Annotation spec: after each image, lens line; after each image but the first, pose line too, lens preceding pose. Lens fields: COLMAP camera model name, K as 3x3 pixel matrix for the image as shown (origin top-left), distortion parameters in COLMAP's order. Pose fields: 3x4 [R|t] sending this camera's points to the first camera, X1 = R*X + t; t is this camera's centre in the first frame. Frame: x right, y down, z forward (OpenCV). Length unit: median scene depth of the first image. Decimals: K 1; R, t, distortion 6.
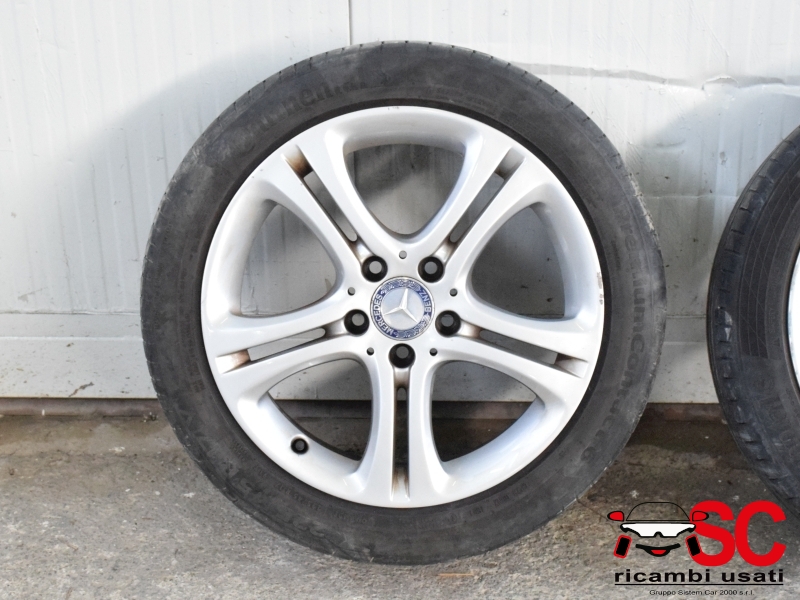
lens RADIAL K [[1809.7, 0, 400.0], [0, 1809.7, 300.0], [0, 0, 1]] dist [-0.034743, 0.057494]
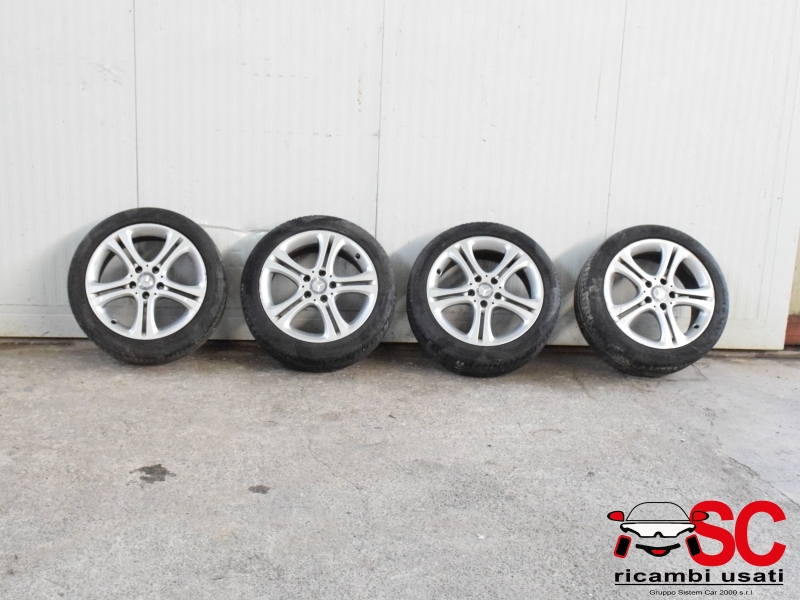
lens RADIAL K [[1108.2, 0, 400.0], [0, 1108.2, 300.0], [0, 0, 1]] dist [-0.029747, -0.053315]
pose [[0.990299, 0.024374, 0.136797, 0.188797], [0.012729, 0.964443, -0.263983, 0.591825], [-0.138367, 0.263164, 0.954777, -1.036925]]
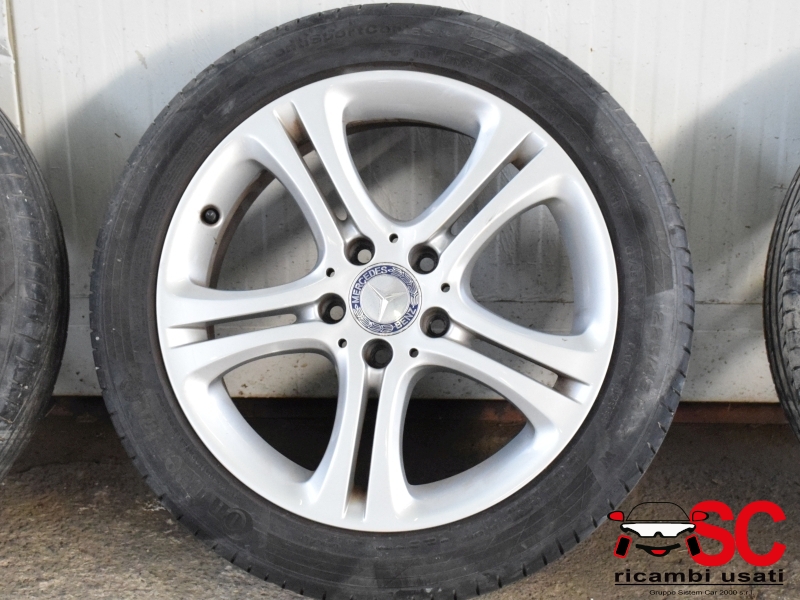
lens RADIAL K [[2123.8, 0, 400.0], [0, 2123.8, 300.0], [0, 0, 1]] dist [-0.016747, -0.355787]
pose [[0.999660, -0.000418, 0.026065, 0.619508], [0.000828, 0.999876, -0.015726, 0.033965], [-0.026055, 0.015742, 0.999537, -0.063233]]
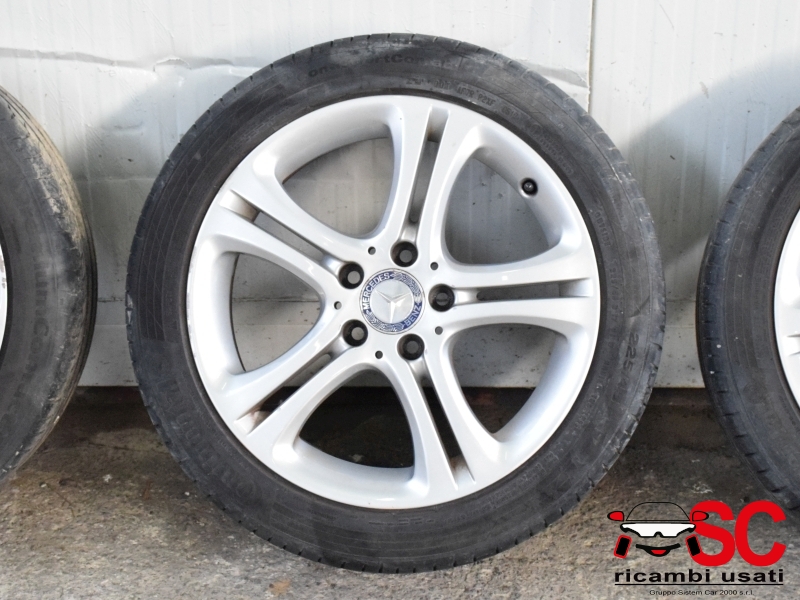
lens RADIAL K [[1809.7, 0, 400.0], [0, 1809.7, 300.0], [0, 0, 1]] dist [-0.034743, 0.057494]
pose [[0.999724, -0.006591, 0.022549, 0.304679], [0.006383, 0.999937, 0.009282, 0.001128], [-0.022609, -0.009136, 0.999703, 0.001961]]
